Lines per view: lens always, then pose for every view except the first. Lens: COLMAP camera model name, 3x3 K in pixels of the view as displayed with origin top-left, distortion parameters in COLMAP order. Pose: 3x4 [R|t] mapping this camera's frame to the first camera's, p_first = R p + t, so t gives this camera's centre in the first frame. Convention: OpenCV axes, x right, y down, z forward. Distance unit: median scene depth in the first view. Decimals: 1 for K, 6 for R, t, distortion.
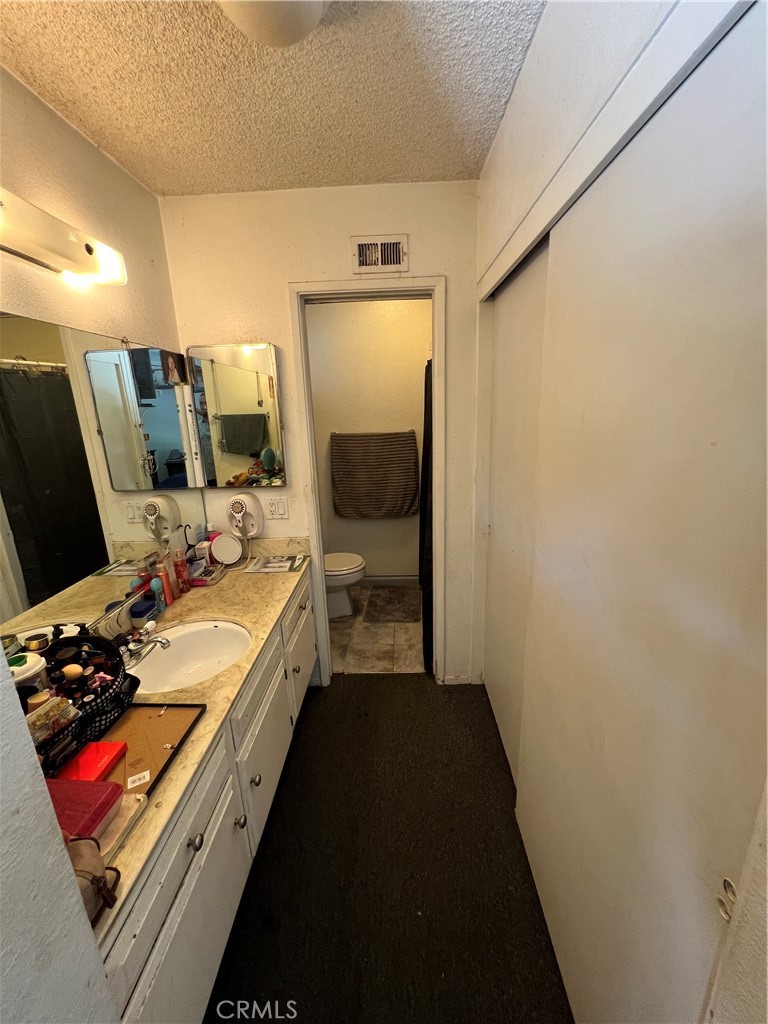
lens RADIAL K [[411.5, 0, 384.5], [0, 411.5, 513.2], [0, 0, 1]] dist [-0.005365, 0.001316]
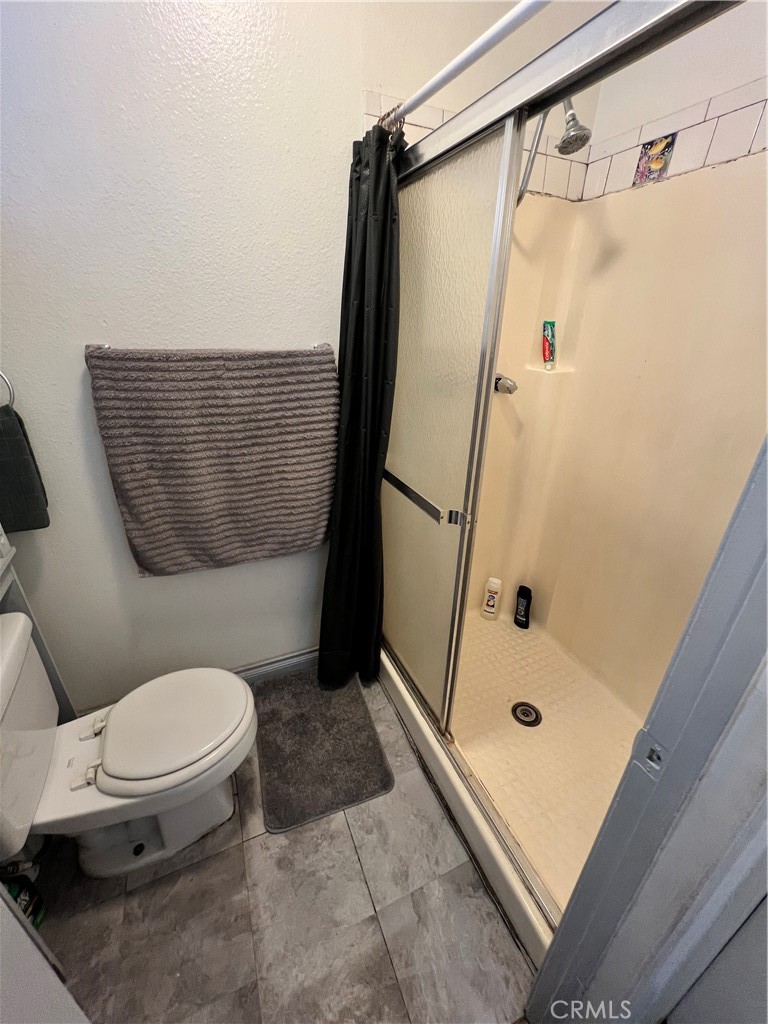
lens RADIAL K [[411.5, 0, 383.3], [0, 411.5, 504.9], [0, 0, 1]] dist [-0.005365, 0.001316]
pose [[0.894530, -0.130442, 0.427552, -0.076336], [0.058837, 0.982513, 0.176656, -0.117261], [-0.443118, -0.132868, 0.886562, 0.599995]]
